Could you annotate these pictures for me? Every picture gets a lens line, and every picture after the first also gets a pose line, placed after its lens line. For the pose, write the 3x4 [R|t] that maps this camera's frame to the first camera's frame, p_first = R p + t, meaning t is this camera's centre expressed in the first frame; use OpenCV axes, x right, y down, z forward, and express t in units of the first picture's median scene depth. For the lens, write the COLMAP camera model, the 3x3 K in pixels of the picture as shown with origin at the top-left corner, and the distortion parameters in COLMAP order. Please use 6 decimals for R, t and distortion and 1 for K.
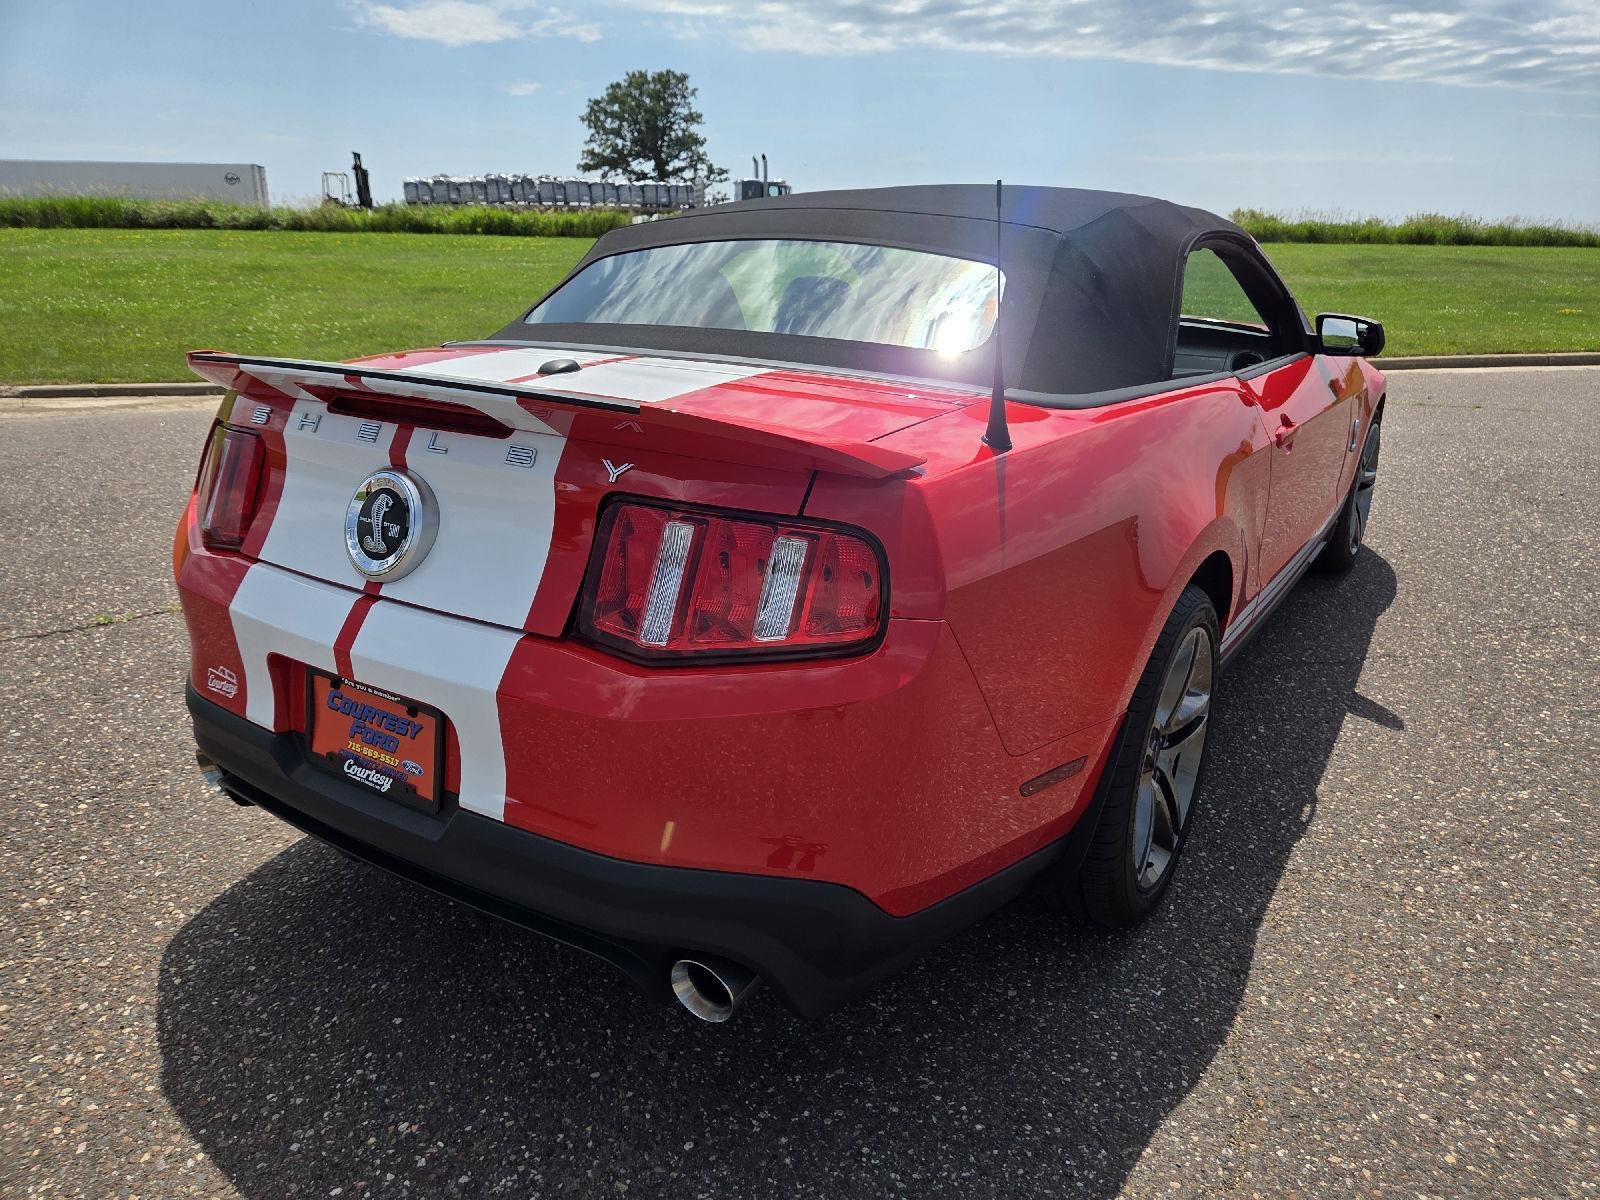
lens RADIAL K [[1082.0, 0, 811.2], [0, 1082.0, 603.7], [0, 0, 1]] dist [0.068738, -0.062603]
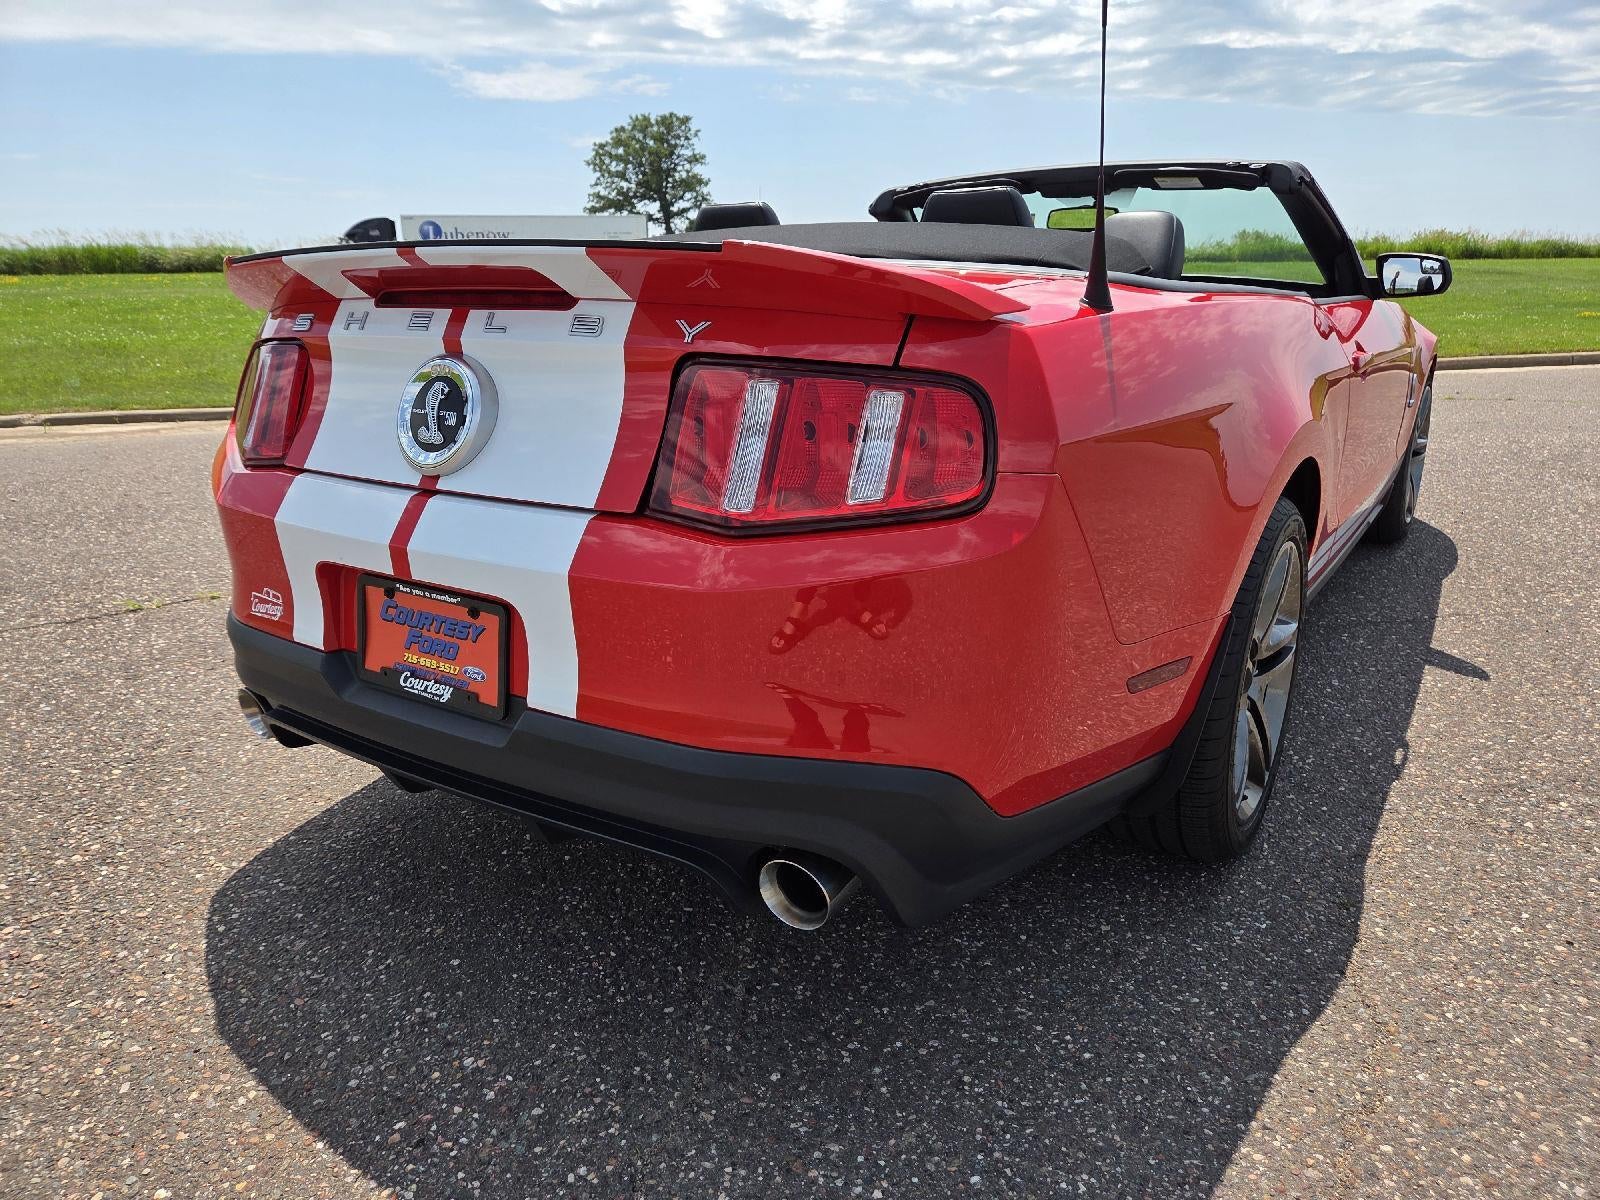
lens RADIAL K [[1082.0, 0, 807.2], [0, 1082.0, 612.6], [0, 0, 1]] dist [0.068738, -0.062603]
pose [[0.999697, -0.019816, -0.014591, -0.057906], [0.019500, 0.999579, -0.021504, 0.111679], [0.015011, 0.021213, 0.999662, 0.061501]]
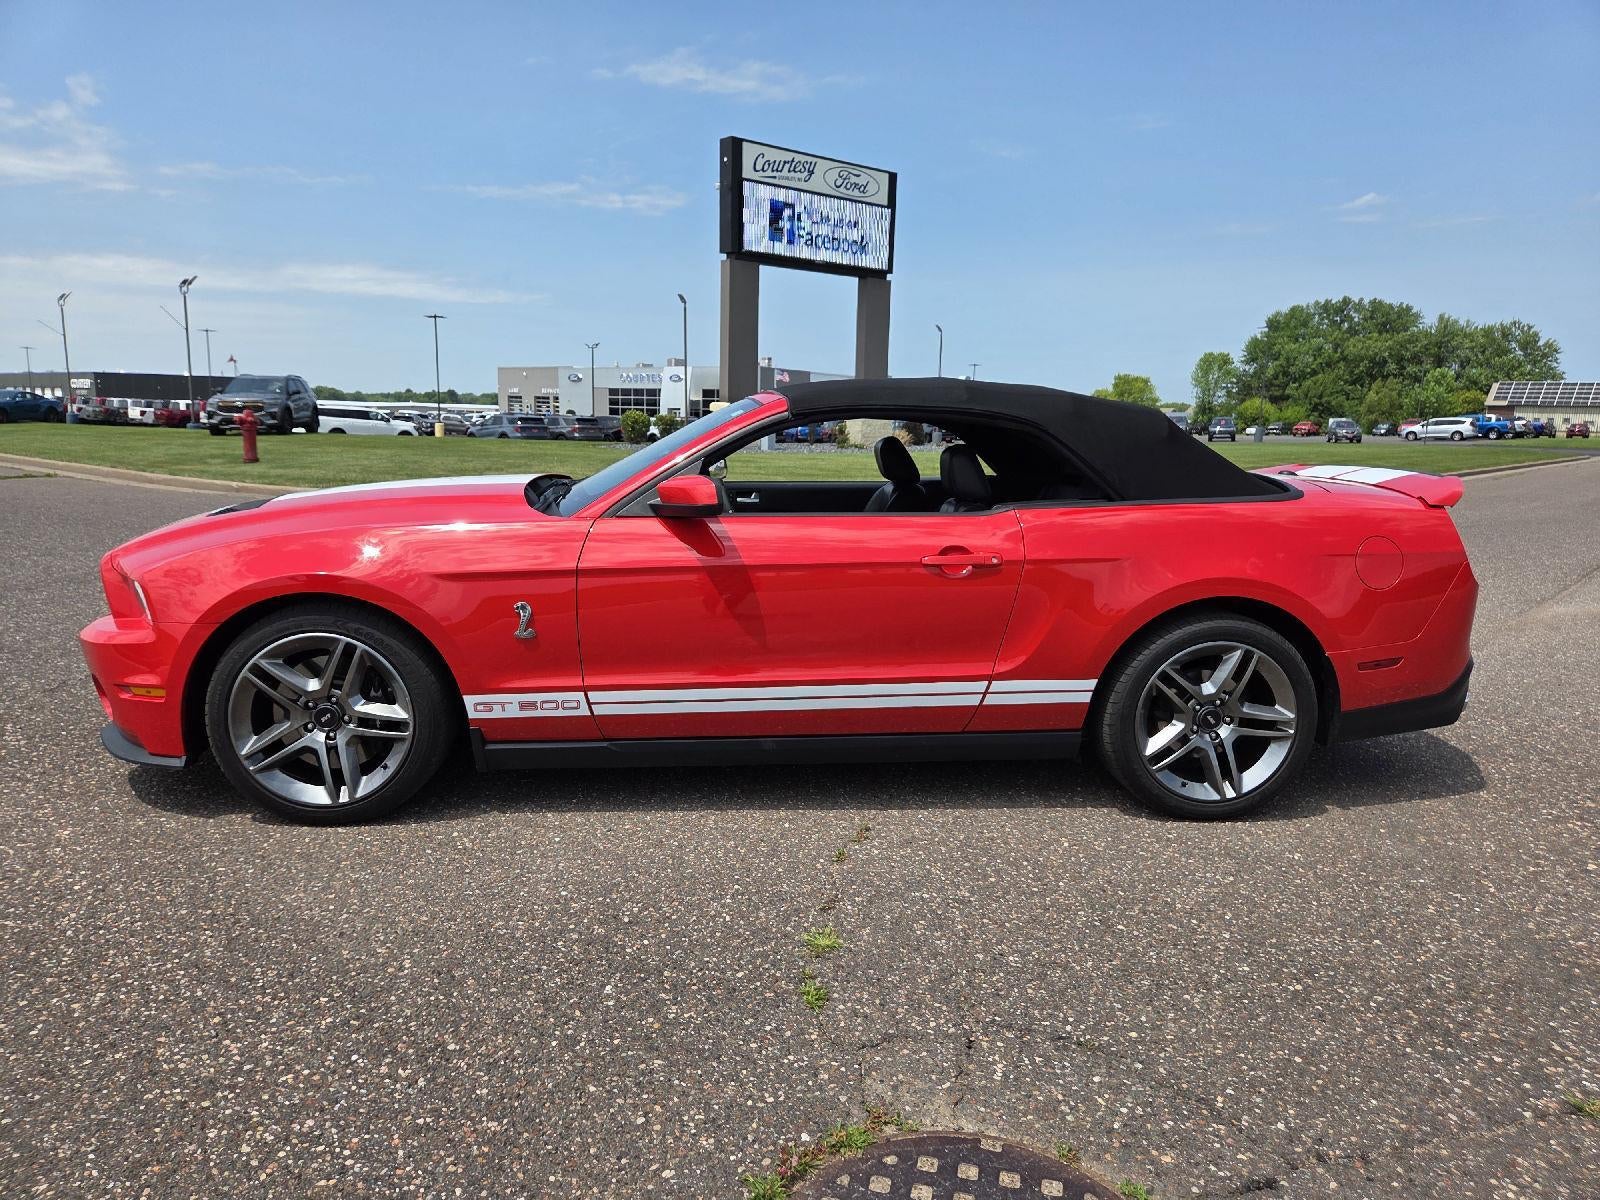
lens RADIAL K [[1082.0, 0, 794.1], [0, 1082.0, 607.3], [0, 0, 1]] dist [0.068738, -0.062603]
pose [[-0.613372, -0.159030, 0.773618, -1.489093], [0.226646, 0.902877, 0.365300, -1.093581], [-0.756575, 0.399402, -0.517756, 3.236258]]
